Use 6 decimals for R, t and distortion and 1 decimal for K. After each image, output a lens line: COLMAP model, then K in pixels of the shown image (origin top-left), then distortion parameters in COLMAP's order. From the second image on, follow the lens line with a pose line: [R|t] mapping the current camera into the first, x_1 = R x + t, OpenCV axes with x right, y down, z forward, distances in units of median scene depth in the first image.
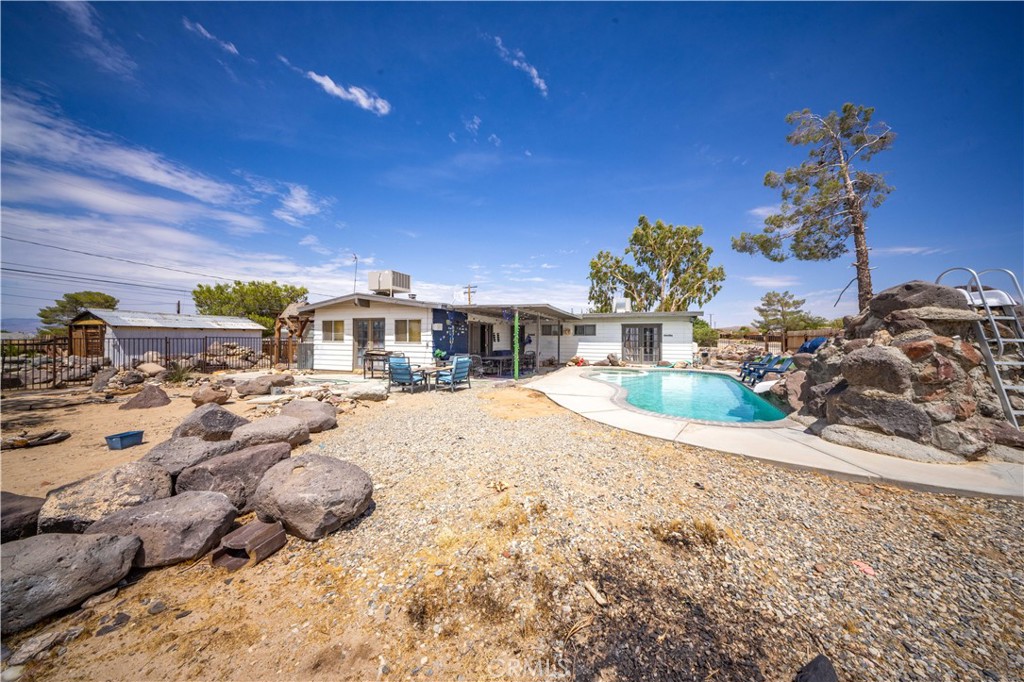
lens RADIAL K [[348.4, 0, 512.0], [0, 348.4, 341.0], [0, 0, 1]] dist [-0.001429, -0.000102]
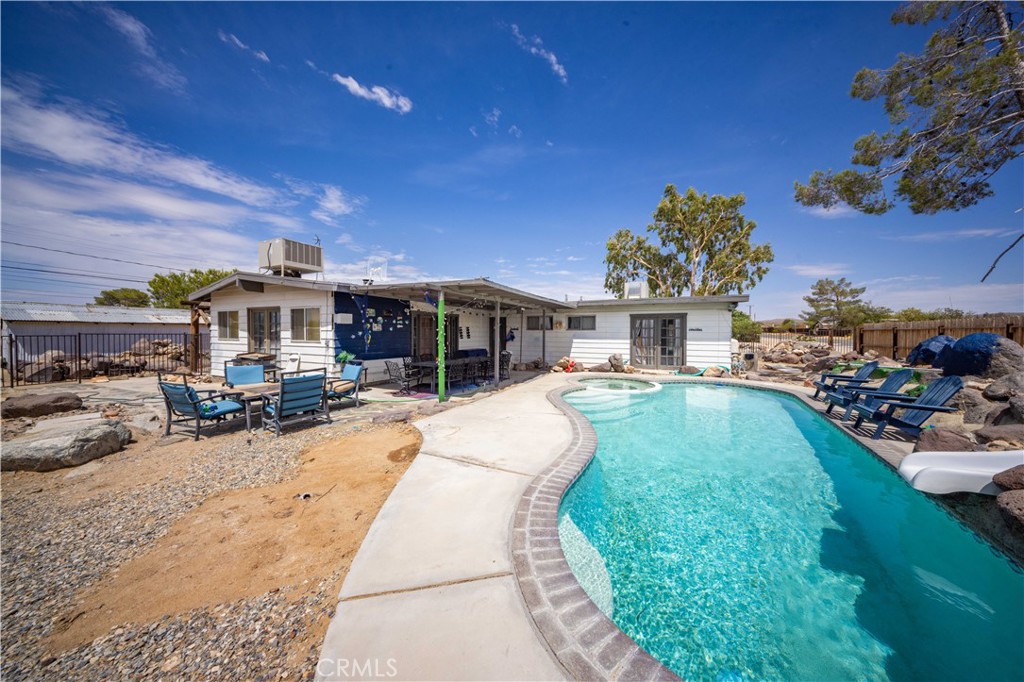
lens RADIAL K [[352.6, 0, 511.7], [0, 352.6, 320.4], [0, 0, 1]] dist [0.001603, 0.000060]
pose [[0.997135, -0.004491, -0.075514, 0.101072], [0.001356, 0.999137, -0.041514, -0.004364], [0.075636, 0.041293, 0.996280, 0.196278]]
